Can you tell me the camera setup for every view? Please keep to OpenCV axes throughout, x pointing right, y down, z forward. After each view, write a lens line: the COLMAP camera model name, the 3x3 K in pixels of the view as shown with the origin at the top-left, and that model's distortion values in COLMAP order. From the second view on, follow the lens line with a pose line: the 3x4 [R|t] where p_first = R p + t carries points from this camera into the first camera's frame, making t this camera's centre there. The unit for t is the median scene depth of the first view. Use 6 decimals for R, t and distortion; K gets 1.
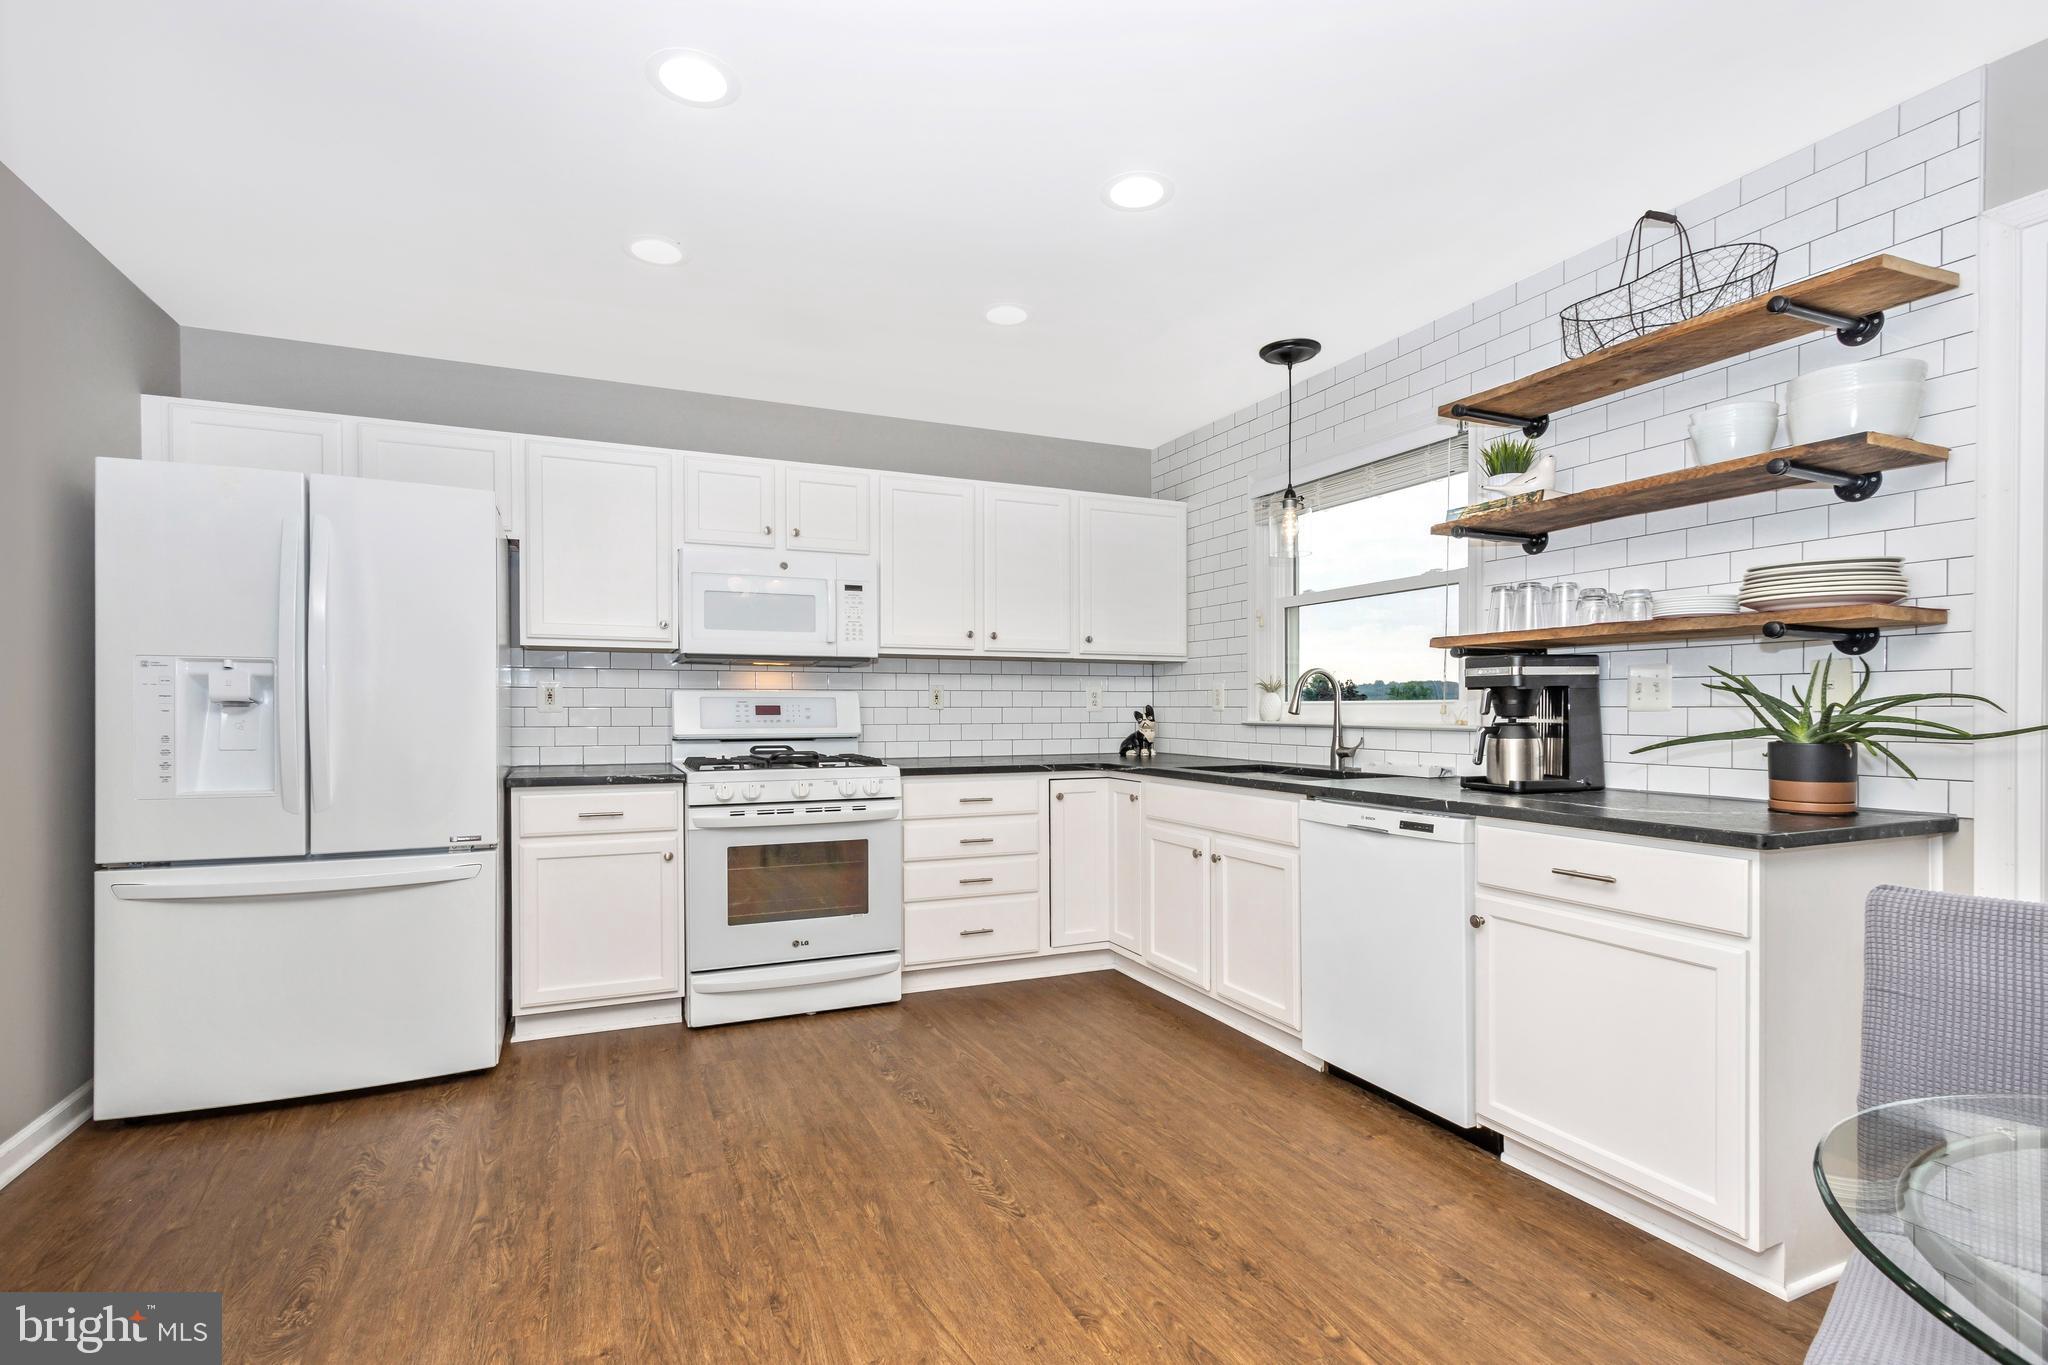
lens RADIAL K [[931.1, 0, 1031.5], [0, 931.1, 712.4], [0, 0, 1]] dist [0.000094, 0.000028]
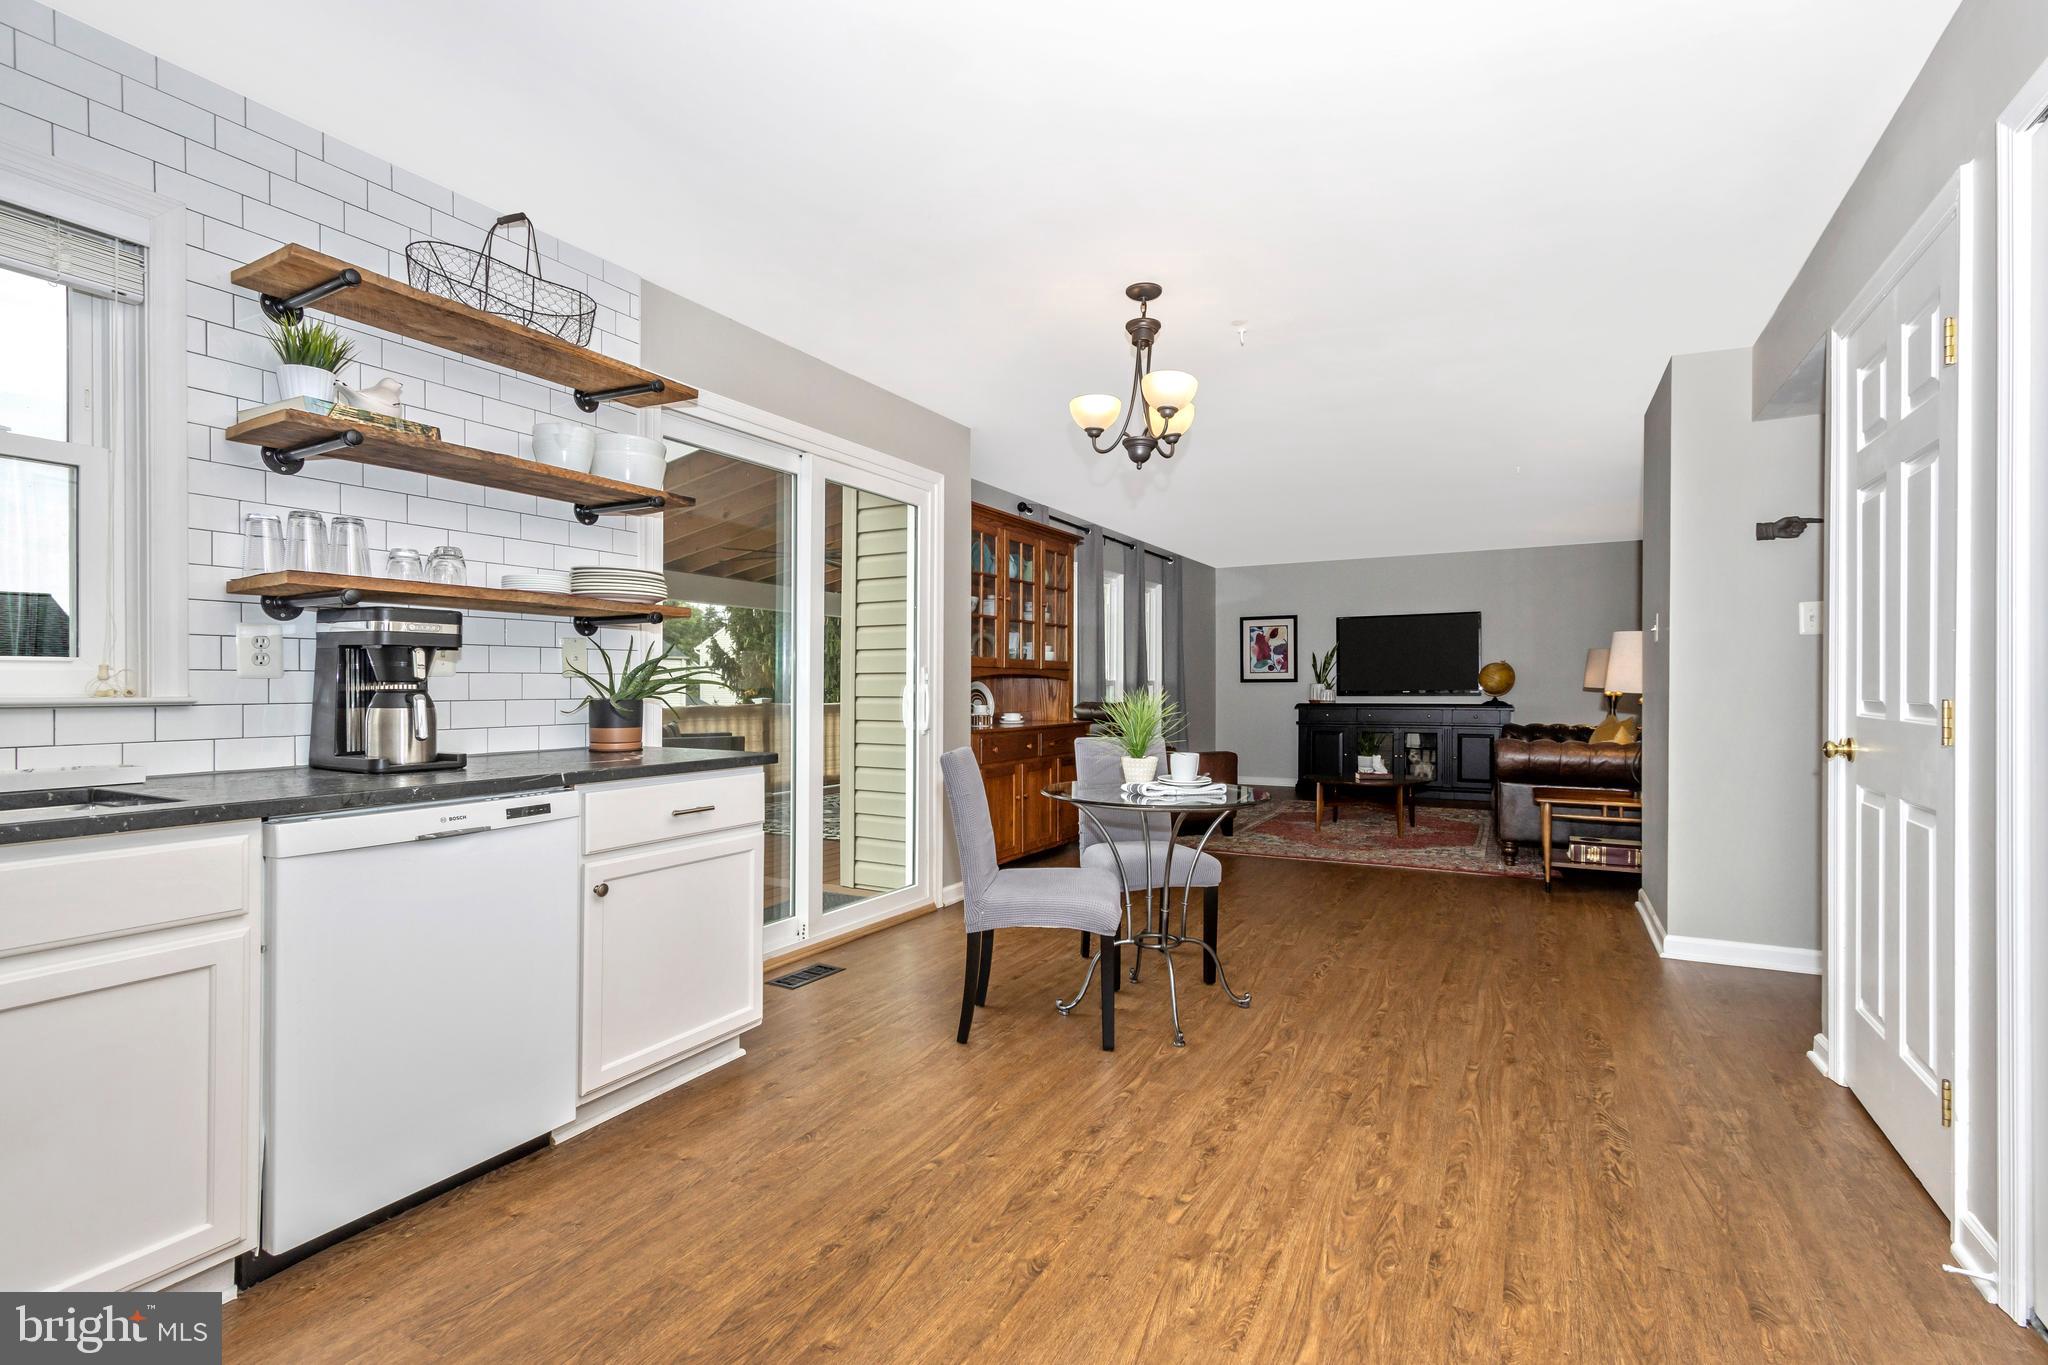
lens RADIAL K [[926.3, 0, 1024.0], [0, 926.3, 682.5], [0, 0, 1]] dist [0.004060, 0.000300]
pose [[-0.587697, 0.000693, 0.809081, -0.495804], [0.002785, 0.999995, 0.001167, 0.005485], [-0.809076, 0.002939, -0.587696, 1.052175]]
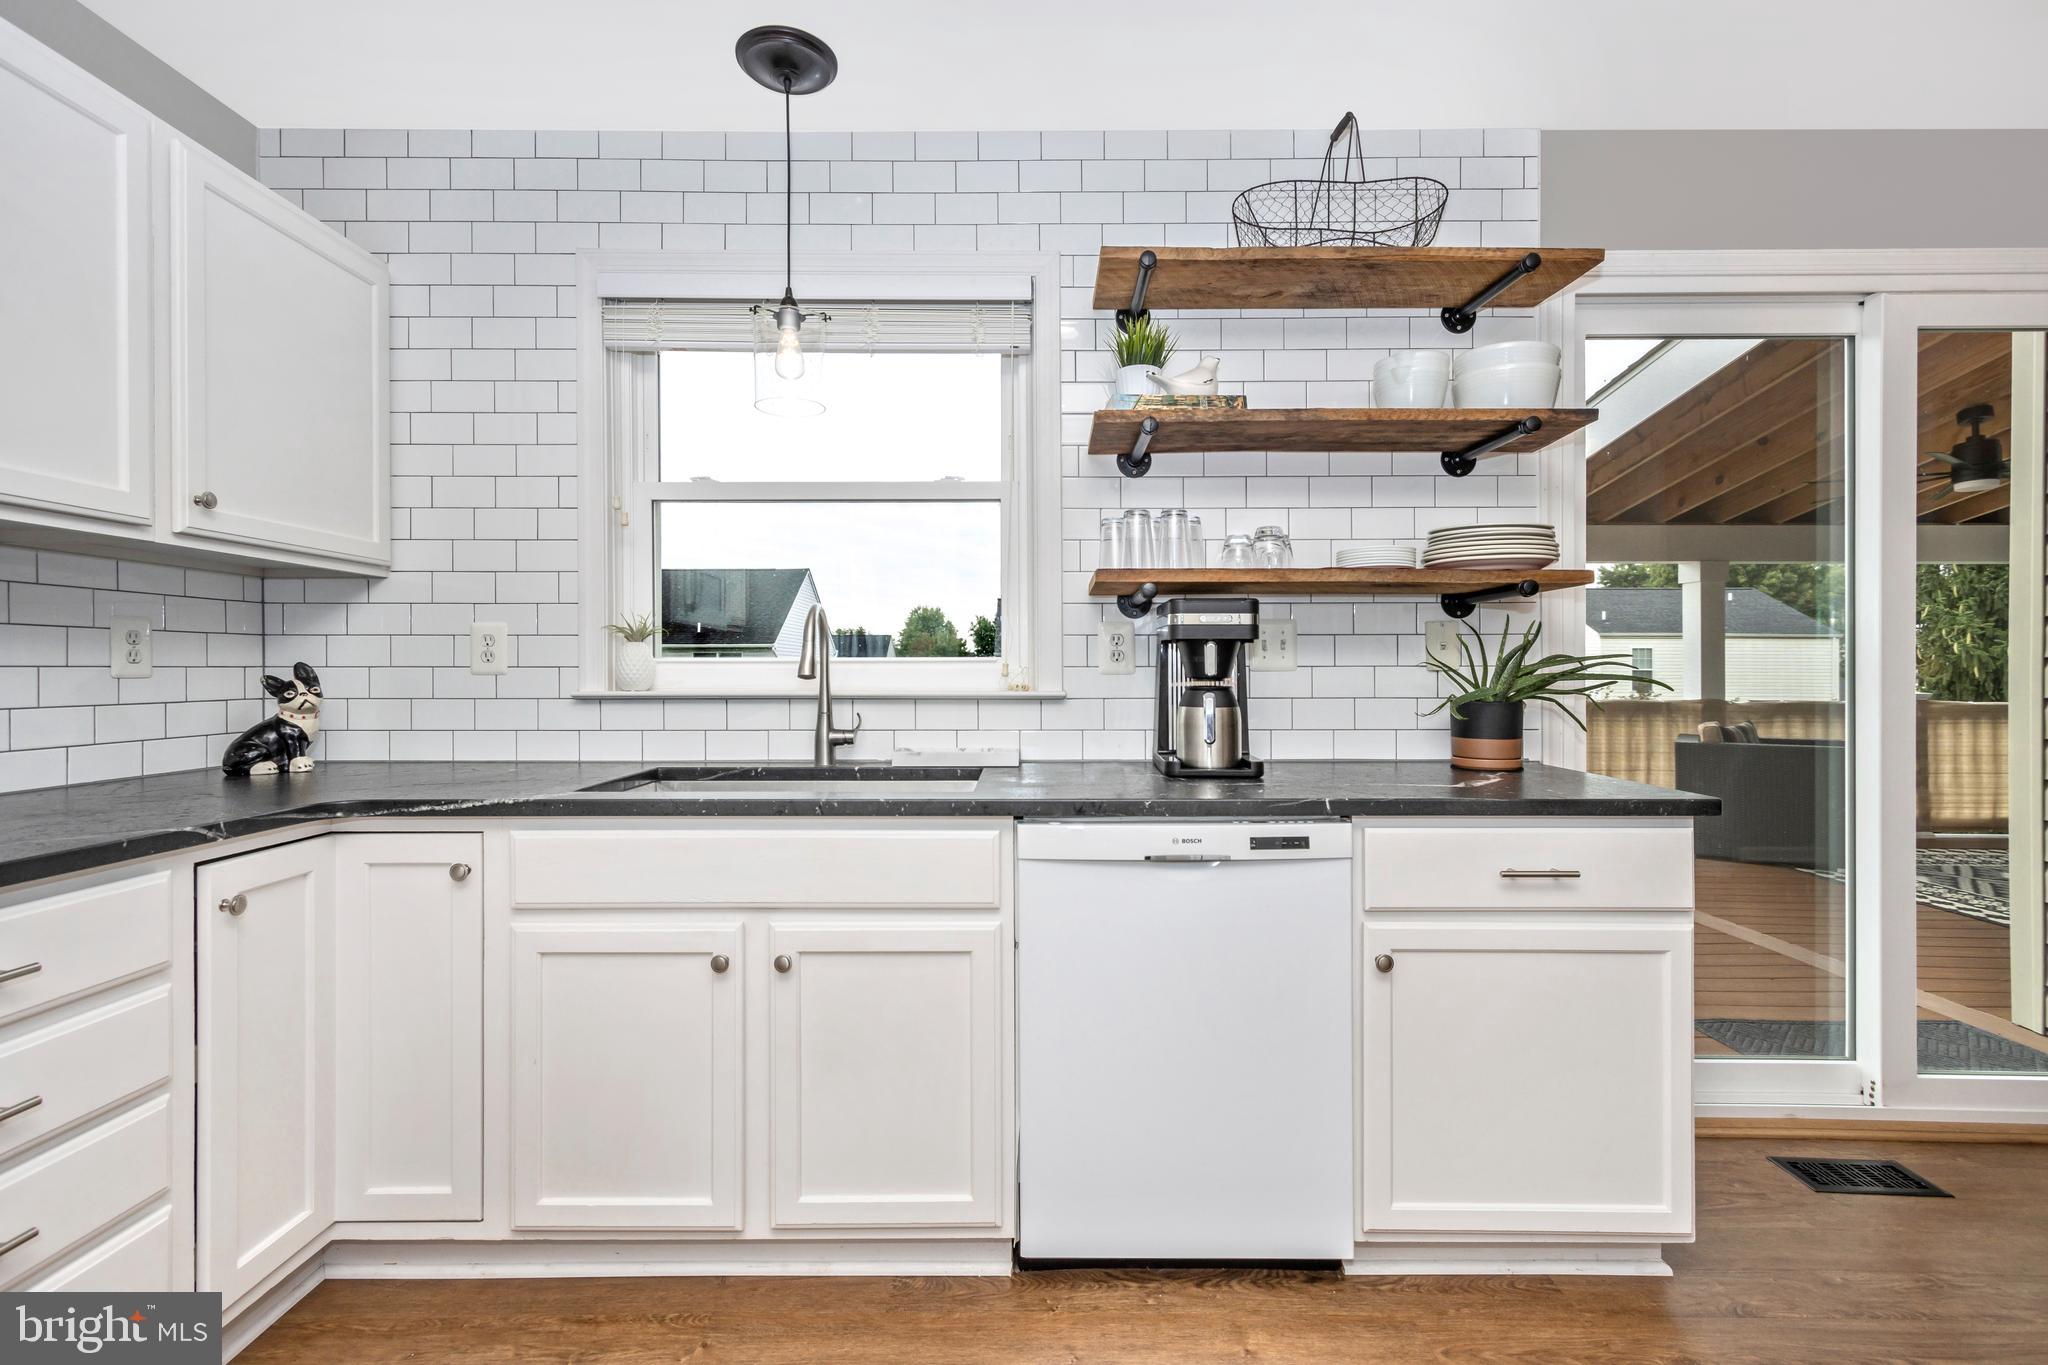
lens RADIAL K [[945.7, 0, 1016.3], [0, 945.7, 663.9], [0, 0, 1]] dist [0.004943, 0.000824]
pose [[0.426519, 0.005542, 0.904462, -0.267431], [0.004996, 0.999952, -0.008483, -0.002199], [-0.904465, 0.008137, 0.426471, 0.818396]]
